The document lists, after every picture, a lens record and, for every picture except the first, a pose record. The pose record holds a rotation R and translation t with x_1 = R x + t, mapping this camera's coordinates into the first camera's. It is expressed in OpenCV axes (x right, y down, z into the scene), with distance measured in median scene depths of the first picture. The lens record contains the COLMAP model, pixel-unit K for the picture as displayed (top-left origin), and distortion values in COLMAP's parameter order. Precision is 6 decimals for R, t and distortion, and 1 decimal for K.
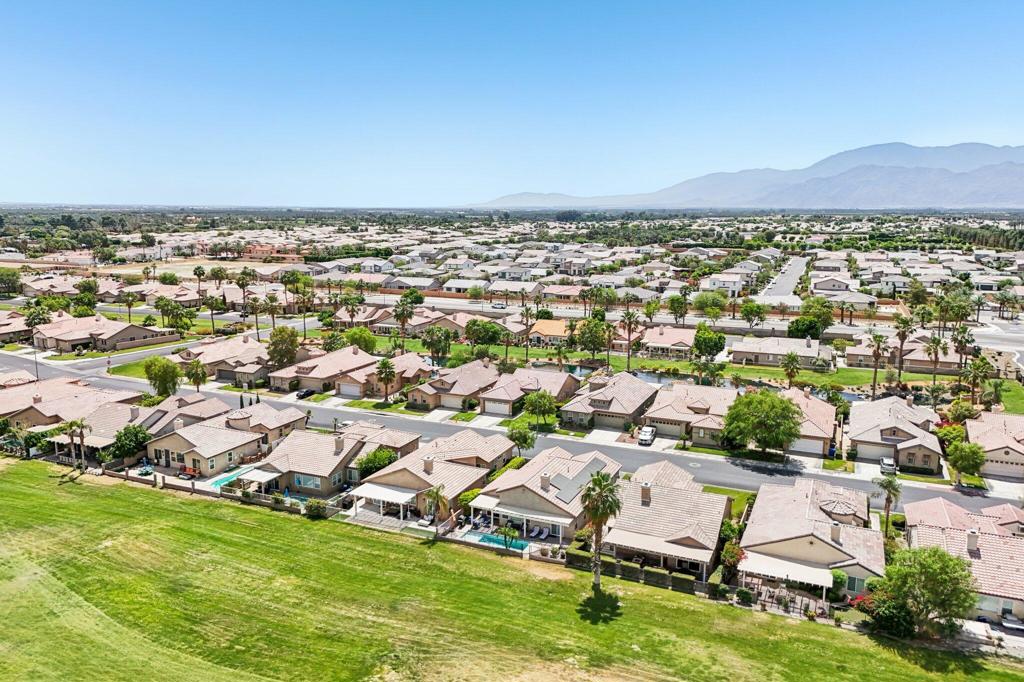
lens RADIAL K [[768.2, 0, 512.0], [0, 768.2, 341.0], [0, 0, 1]] dist [0.028921, -0.003940]
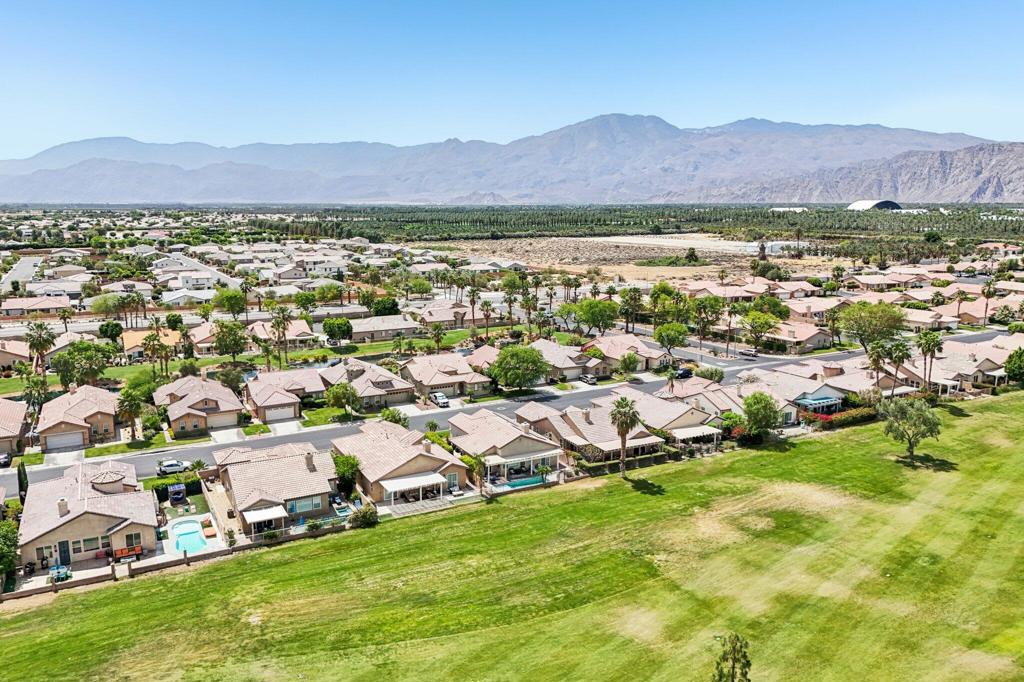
lens RADIAL K [[768.2, 0, 512.0], [0, 768.2, 341.0], [0, 0, 1]] dist [0.028921, -0.003940]
pose [[0.611006, -0.148174, 0.777635, -0.881764], [0.143059, 0.986820, 0.075628, -0.051965], [-0.778592, 0.065039, 0.624151, 0.229667]]
